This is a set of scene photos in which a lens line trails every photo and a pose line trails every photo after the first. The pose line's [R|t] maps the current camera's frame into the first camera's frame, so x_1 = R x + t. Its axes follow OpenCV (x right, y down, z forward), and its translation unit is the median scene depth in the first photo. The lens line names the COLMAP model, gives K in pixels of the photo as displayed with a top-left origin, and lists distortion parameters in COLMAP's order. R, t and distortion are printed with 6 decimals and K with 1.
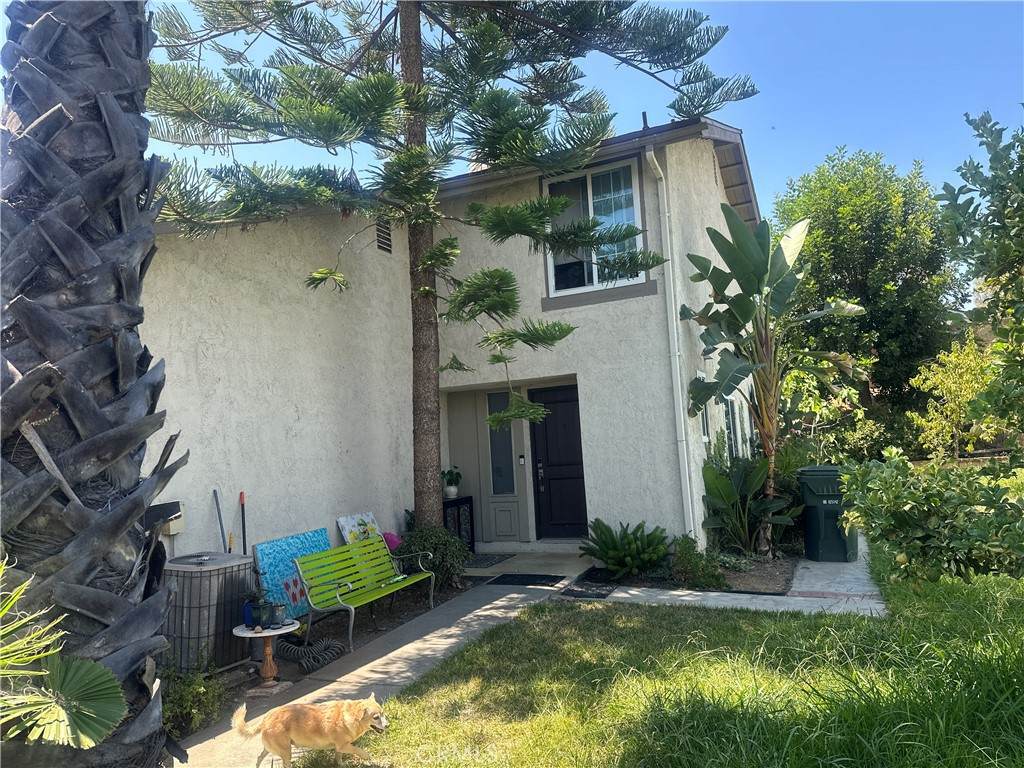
lens RADIAL K [[717.4, 0, 511.7], [0, 717.4, 380.9], [0, 0, 1]] dist [0.099136, -0.140147]
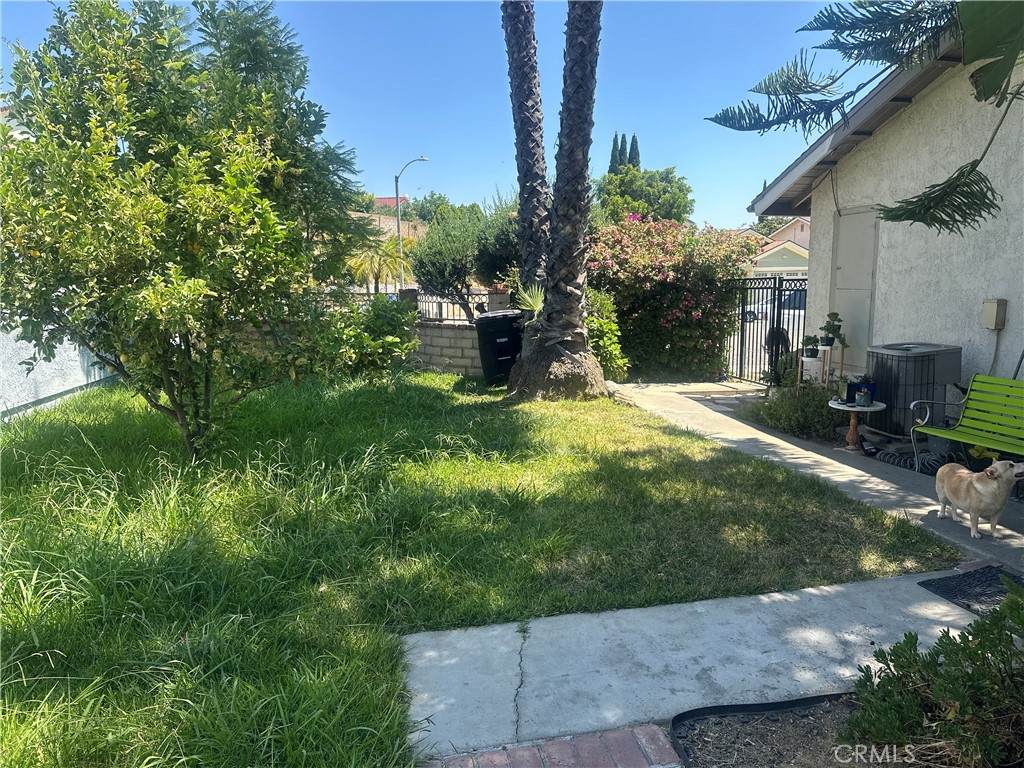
lens RADIAL K [[717.4, 0, 511.7], [0, 717.4, 380.9], [0, 0, 1]] dist [0.099136, -0.140147]
pose [[-0.821744, 0.146778, -0.550630, 0.504488], [0.116483, 0.989122, 0.089828, 0.072862], [0.557825, 0.009677, -0.829902, 1.045600]]
